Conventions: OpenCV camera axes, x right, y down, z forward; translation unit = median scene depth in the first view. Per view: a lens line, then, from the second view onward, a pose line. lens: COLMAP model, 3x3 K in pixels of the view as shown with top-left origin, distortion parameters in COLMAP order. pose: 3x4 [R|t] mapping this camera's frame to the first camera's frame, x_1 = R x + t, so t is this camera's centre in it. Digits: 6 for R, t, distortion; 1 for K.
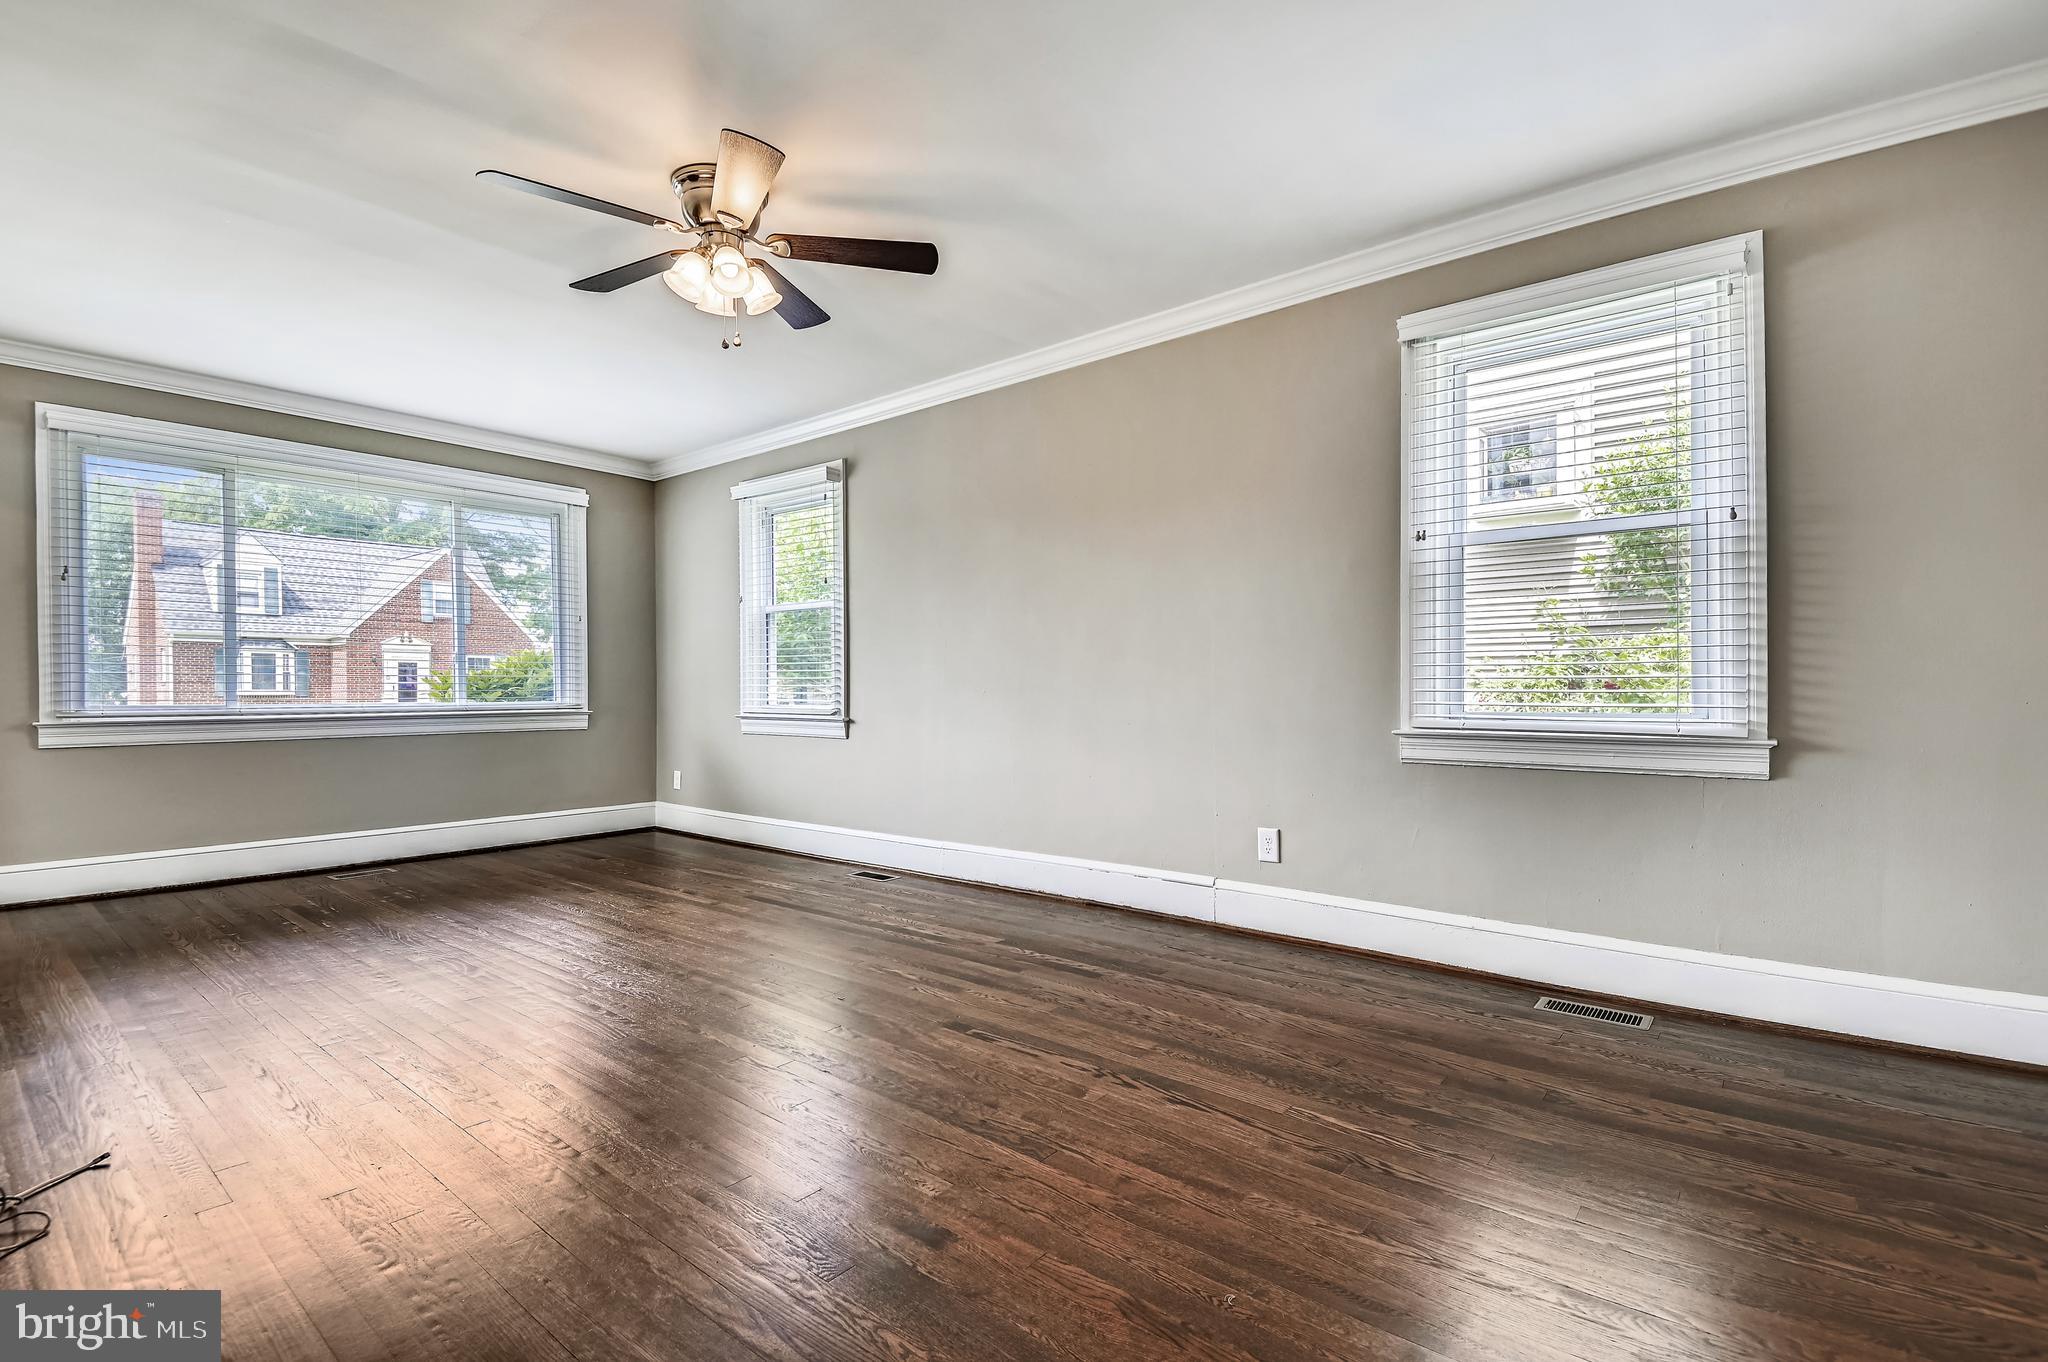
lens RADIAL K [[923.6, 0, 1012.4], [0, 923.6, 685.9], [0, 0, 1]] dist [-0.000723, -0.000129]
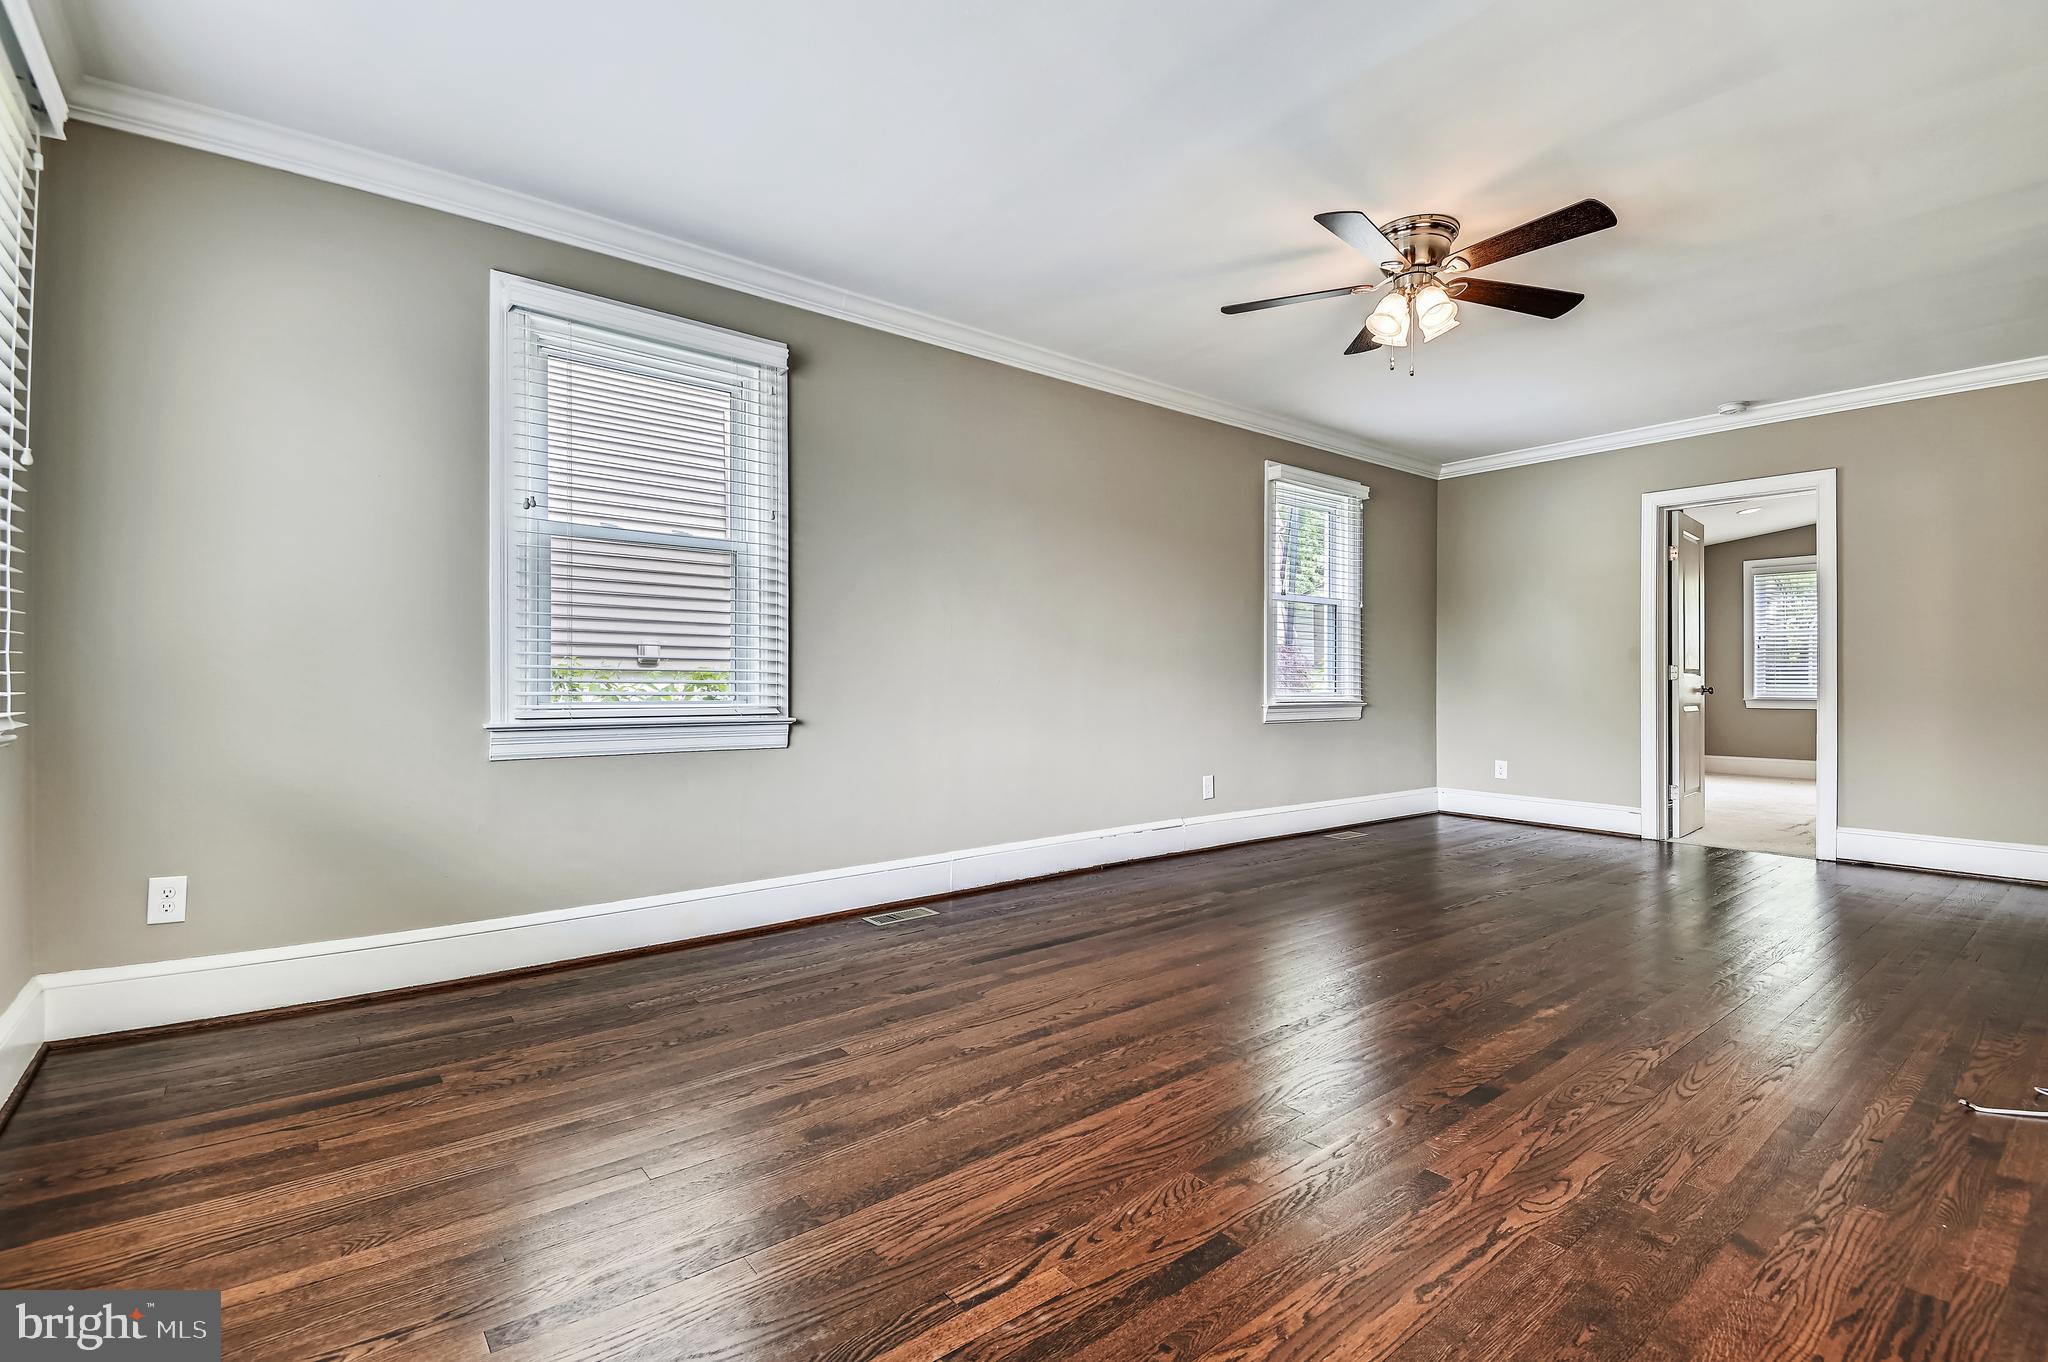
lens RADIAL K [[923.6, 0, 1012.7], [0, 923.6, 679.9], [0, 0, 1]] dist [-0.000723, -0.000129]
pose [[0.211201, 0.001568, 0.977441, -0.832980], [-0.007922, 0.999969, 0.000108, 0.004188], [-0.977411, -0.007767, 0.211207, 0.687640]]
